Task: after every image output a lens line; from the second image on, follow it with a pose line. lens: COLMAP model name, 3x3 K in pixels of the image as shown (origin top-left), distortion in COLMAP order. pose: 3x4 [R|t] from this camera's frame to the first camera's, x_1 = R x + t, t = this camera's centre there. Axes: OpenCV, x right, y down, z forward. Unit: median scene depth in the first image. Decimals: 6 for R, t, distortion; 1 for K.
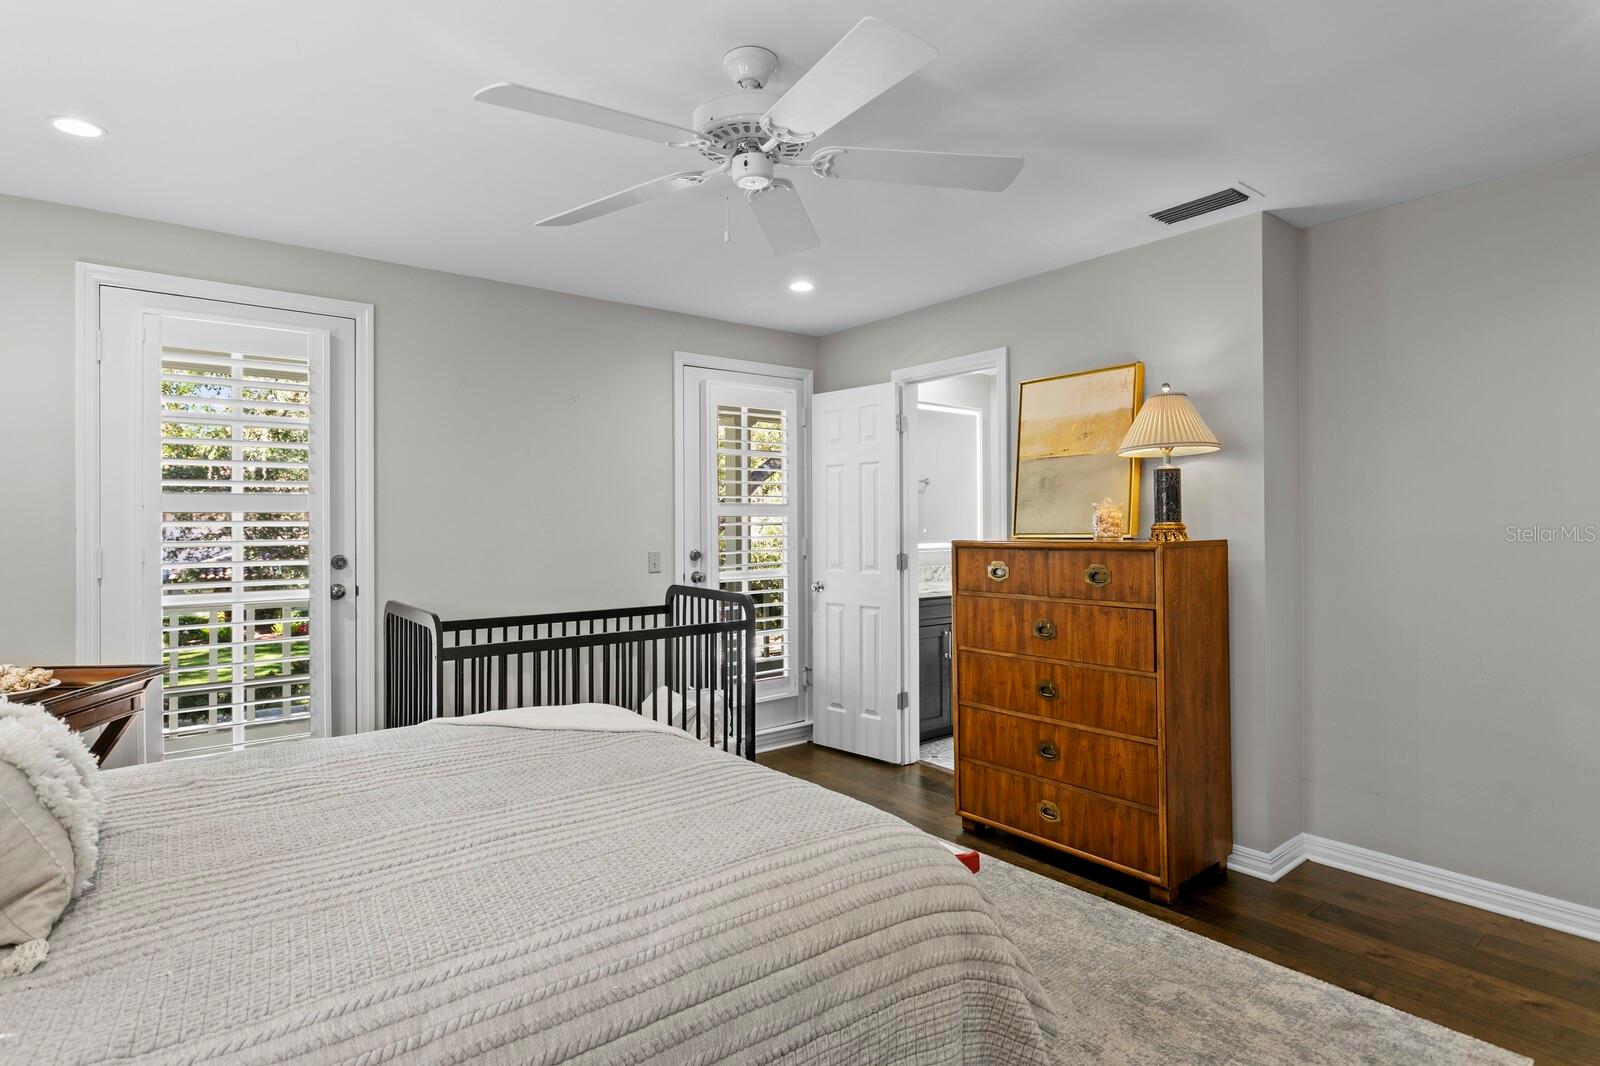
lens RADIAL K [[862.5, 0, 800.0], [0, 862.5, 533.0], [0, 0, 1]] dist [0.000453, 0.000721]
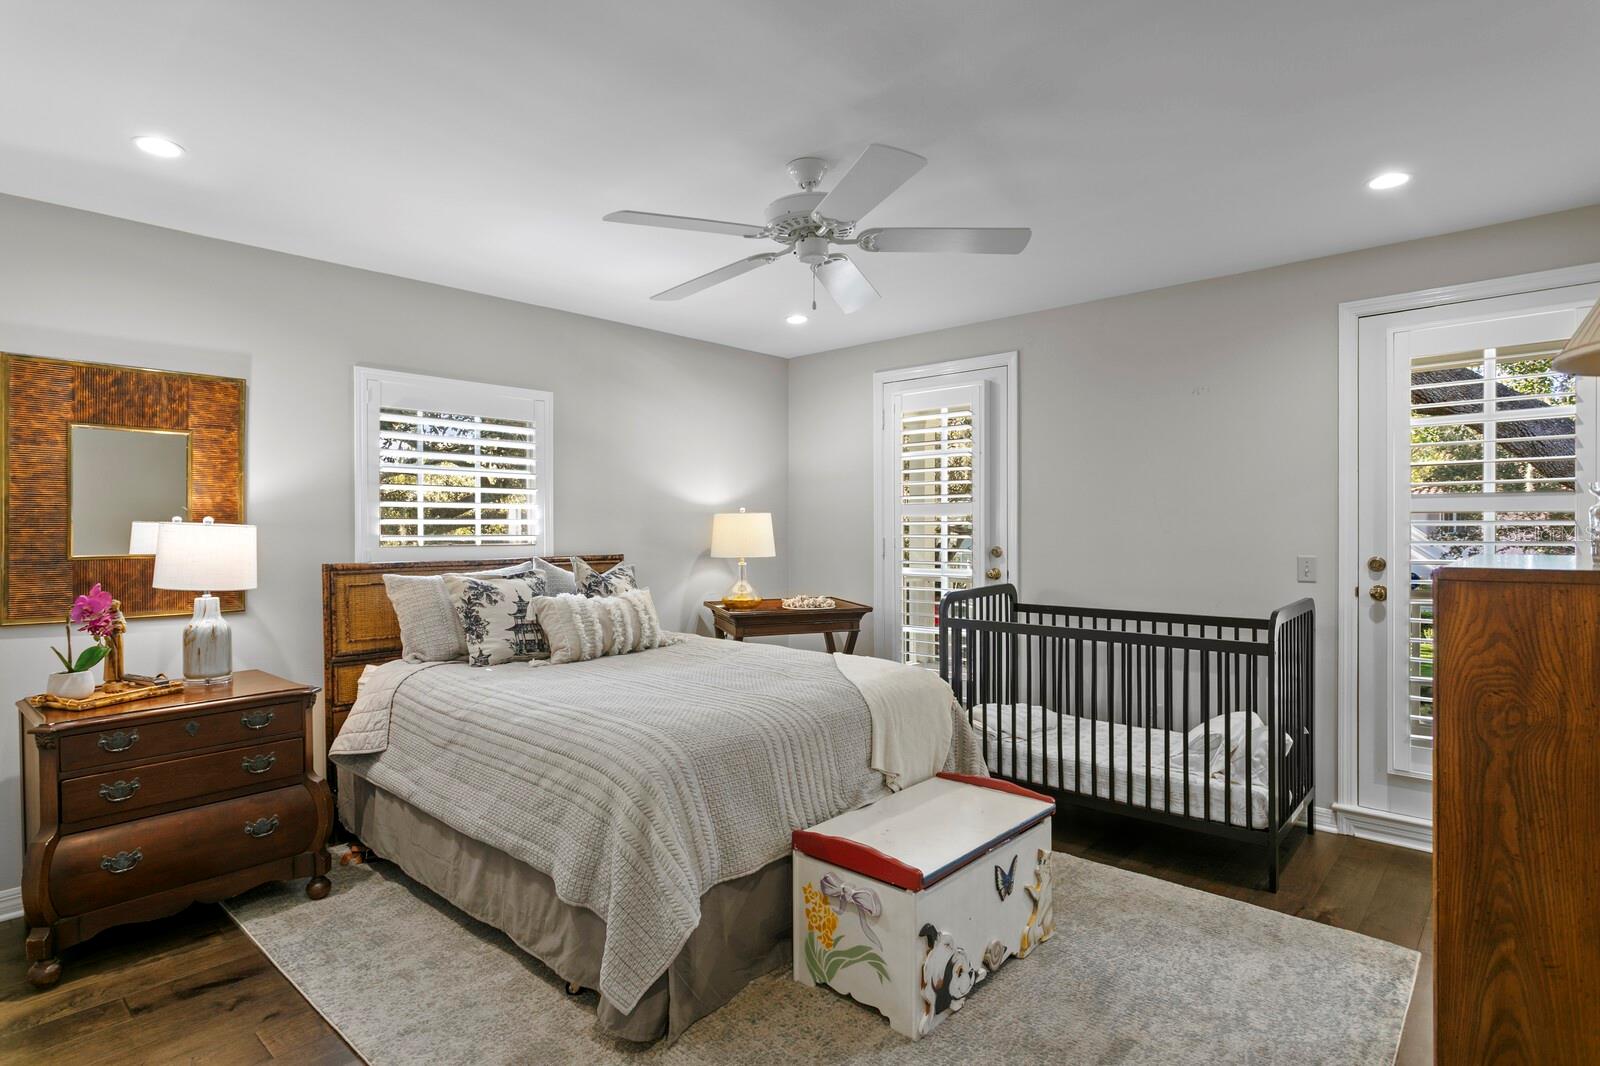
lens RADIAL K [[843.7, 0, 800.0], [0, 843.7, 533.0], [0, 0, 1]] dist [-0.001656, -0.000202]
pose [[0.181120, 0.008952, -0.983420, 0.695410], [0.008795, 0.999904, 0.010722, -0.012516], [0.983422, -0.010591, 0.181024, 0.471982]]
